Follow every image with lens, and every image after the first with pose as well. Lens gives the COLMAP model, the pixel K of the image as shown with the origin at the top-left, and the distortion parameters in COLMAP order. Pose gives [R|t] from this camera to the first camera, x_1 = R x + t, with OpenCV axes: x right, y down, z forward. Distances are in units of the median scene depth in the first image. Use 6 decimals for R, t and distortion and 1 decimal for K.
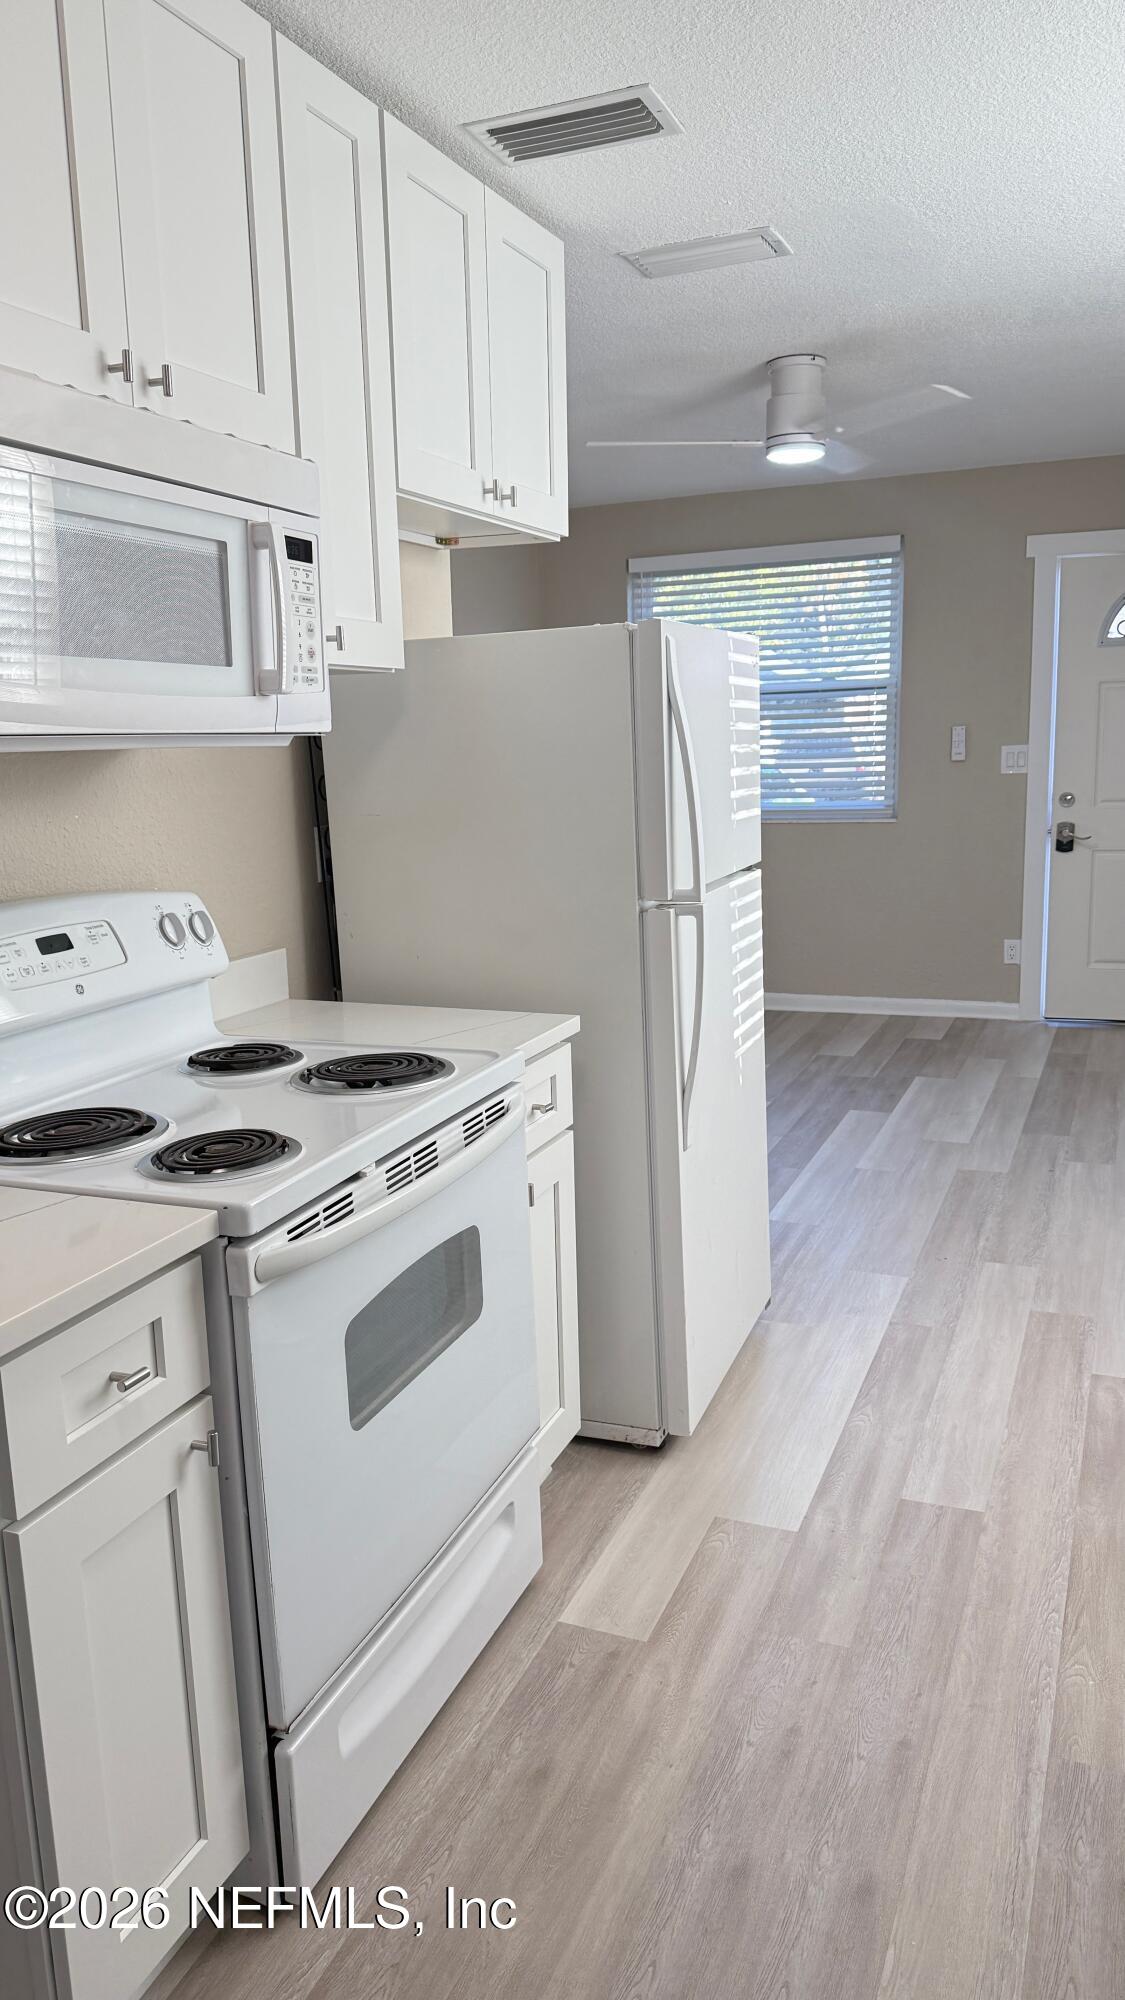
lens RADIAL K [[1377.2, 0, 562.5], [0, 1377.2, 1000.0], [0, 0, 1]] dist [0.156855, -0.300571]
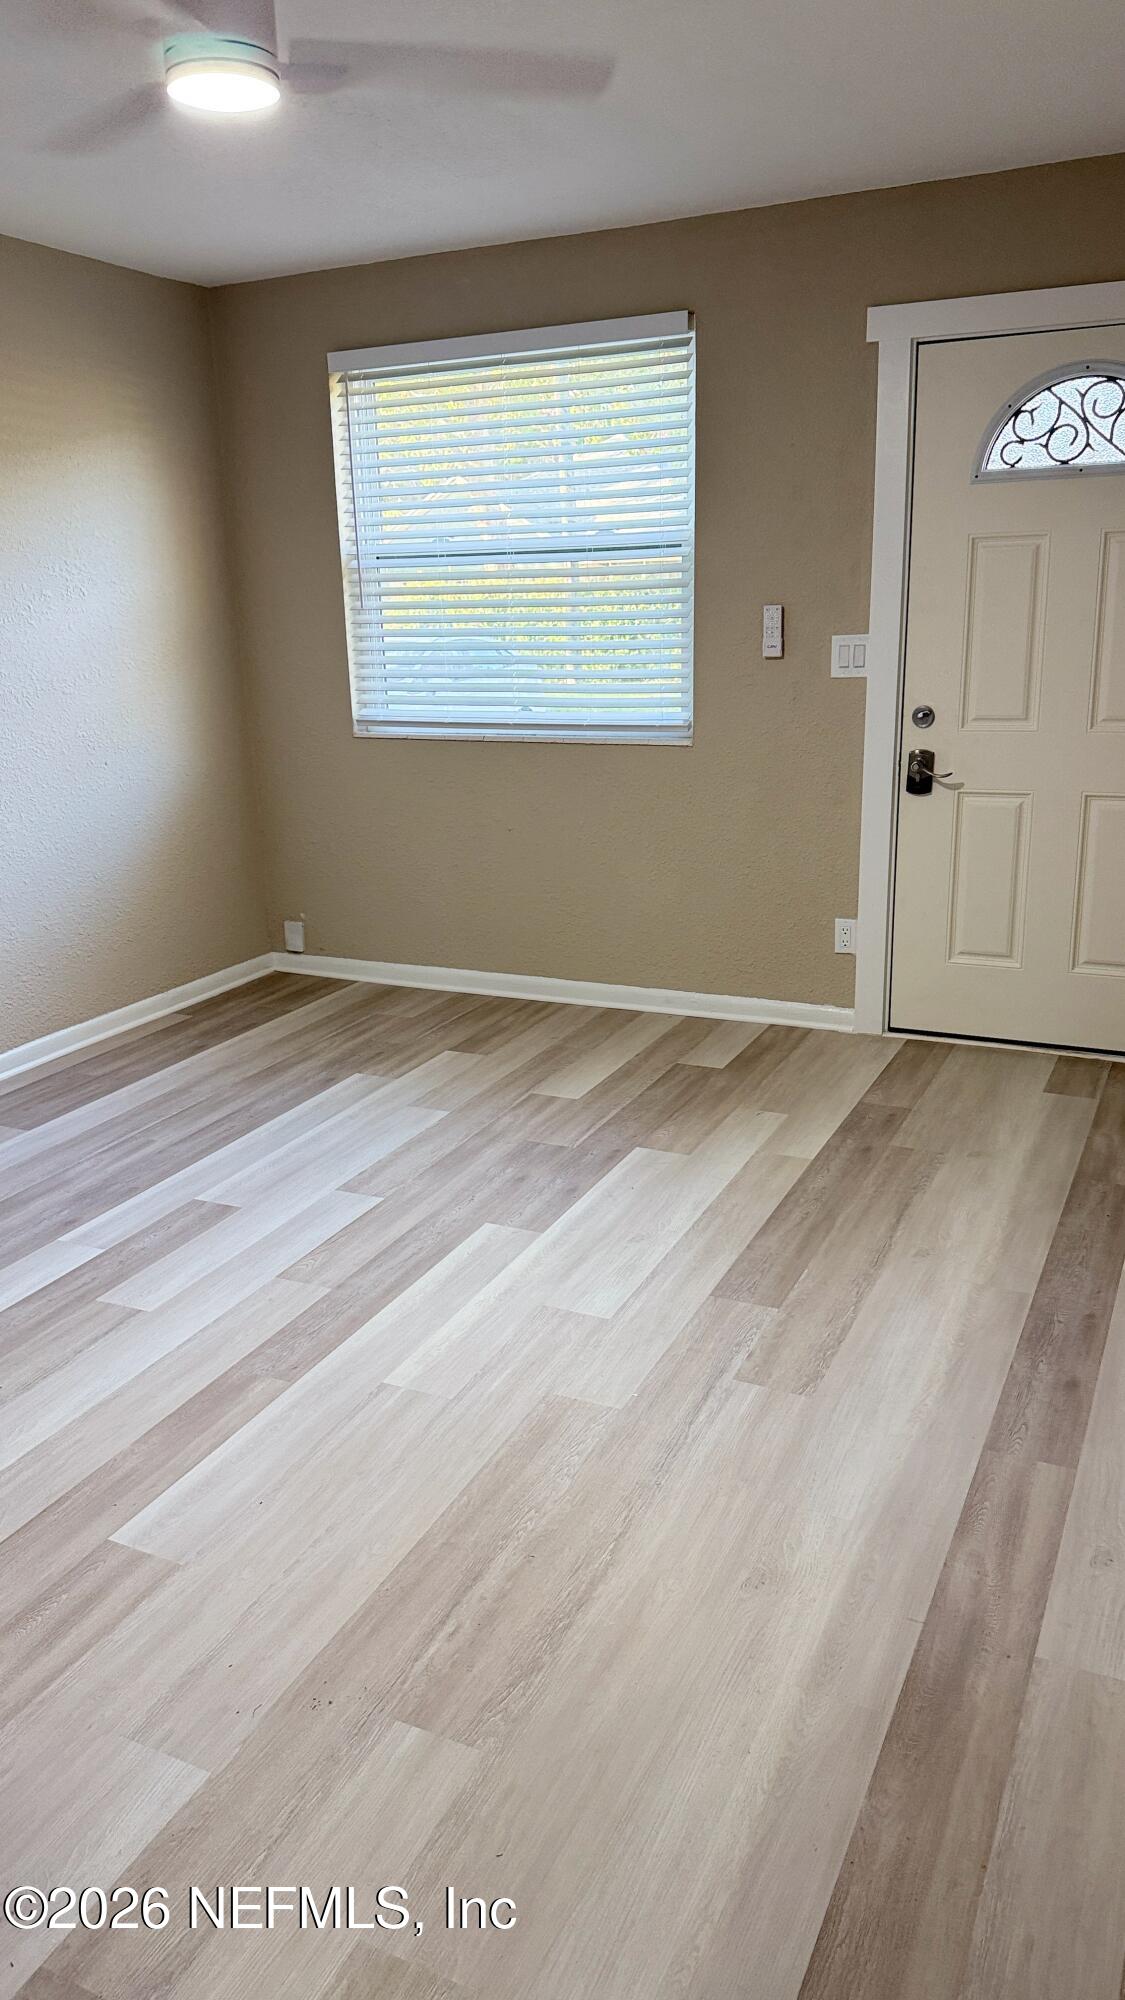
lens RADIAL K [[1377.2, 0, 562.5], [0, 1377.2, 1000.0], [0, 0, 1]] dist [0.156855, -0.300571]
pose [[0.998827, 0.019055, -0.044509, 0.563949], [-0.014919, 0.995695, 0.091478, -0.170806], [0.046060, -0.090707, 0.994812, 0.791842]]
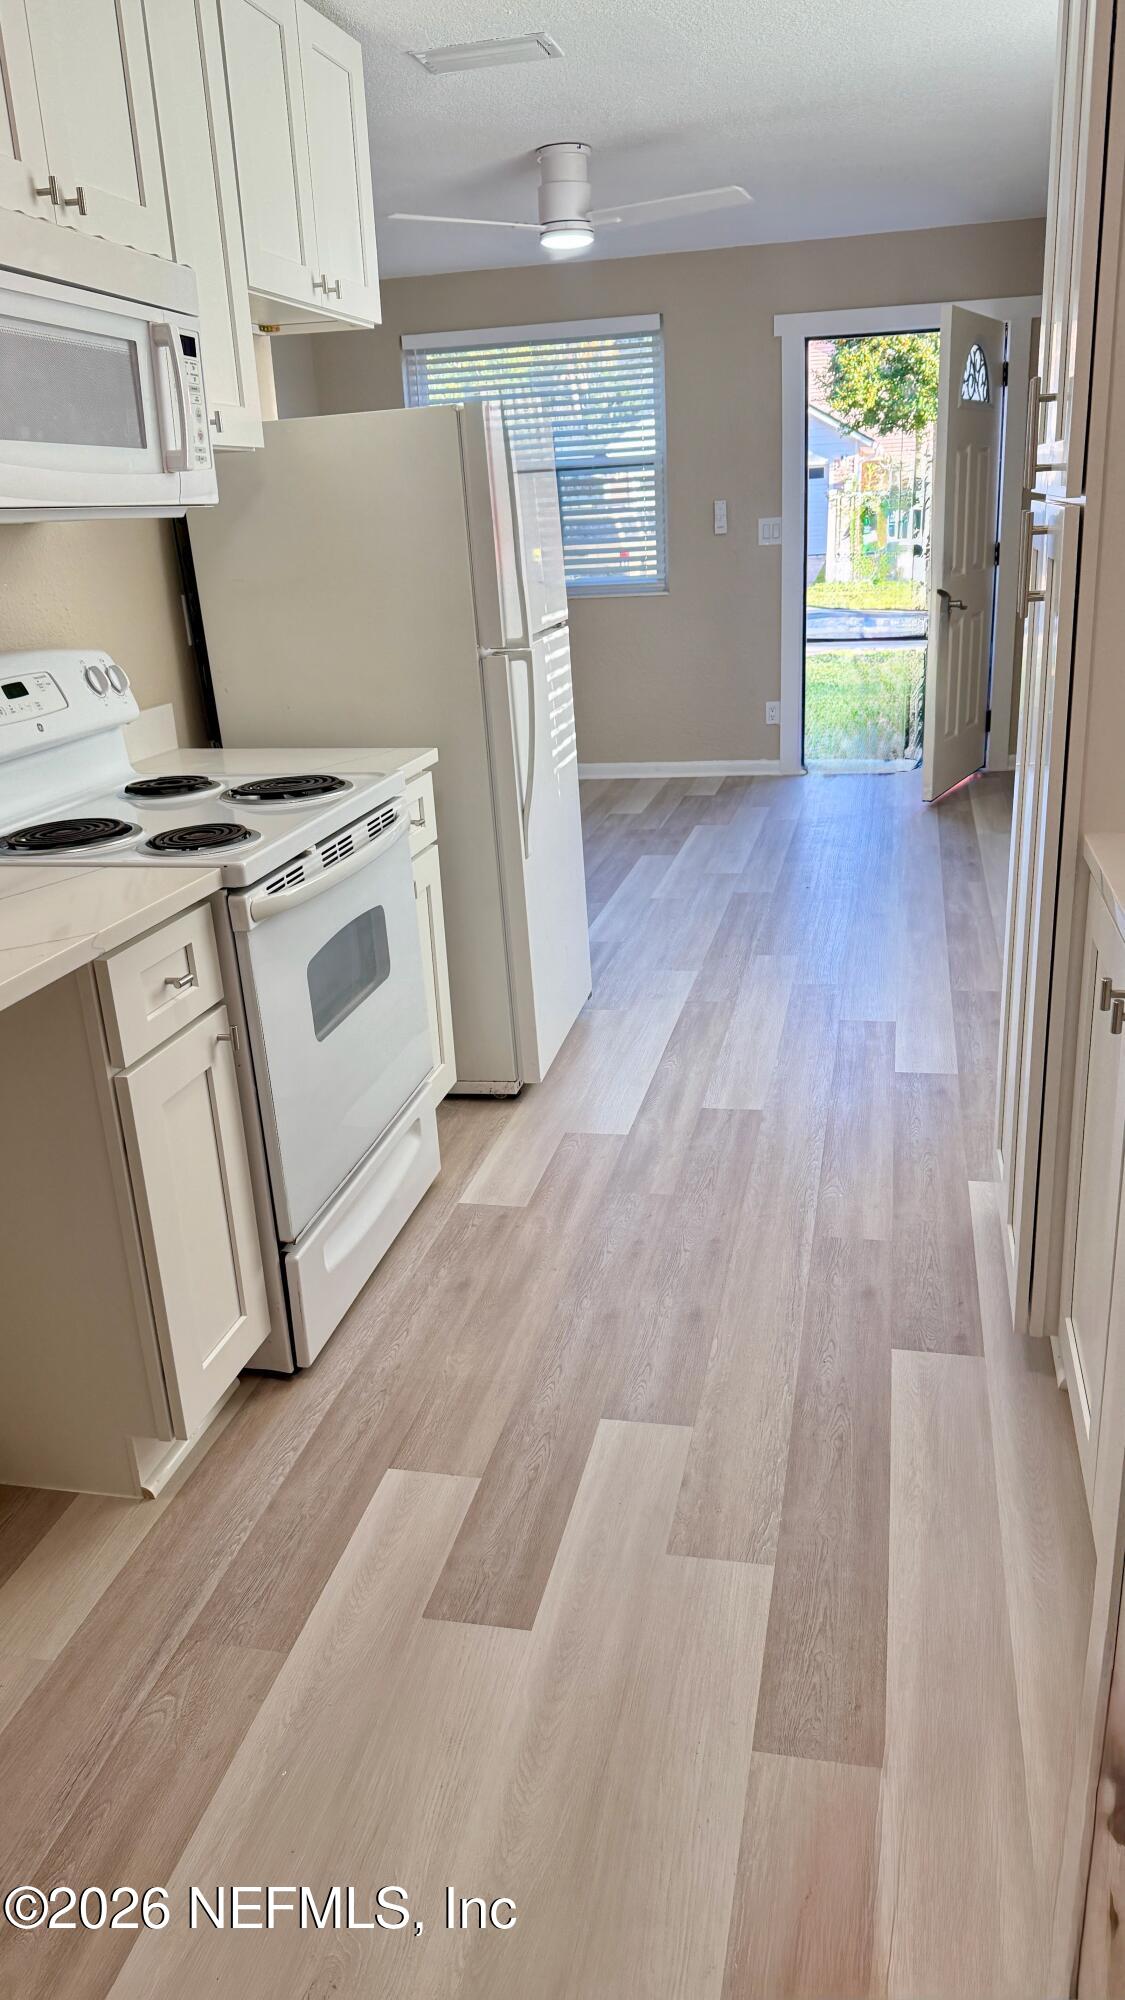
lens RADIAL K [[1377.2, 0, 562.5], [0, 1377.2, 1000.0], [0, 0, 1]] dist [0.156855, -0.300571]
pose [[0.985465, -0.074918, 0.152468, -0.084296], [0.052839, 0.988162, 0.144028, 0.062748], [-0.161453, -0.133879, 0.977757, -0.253368]]
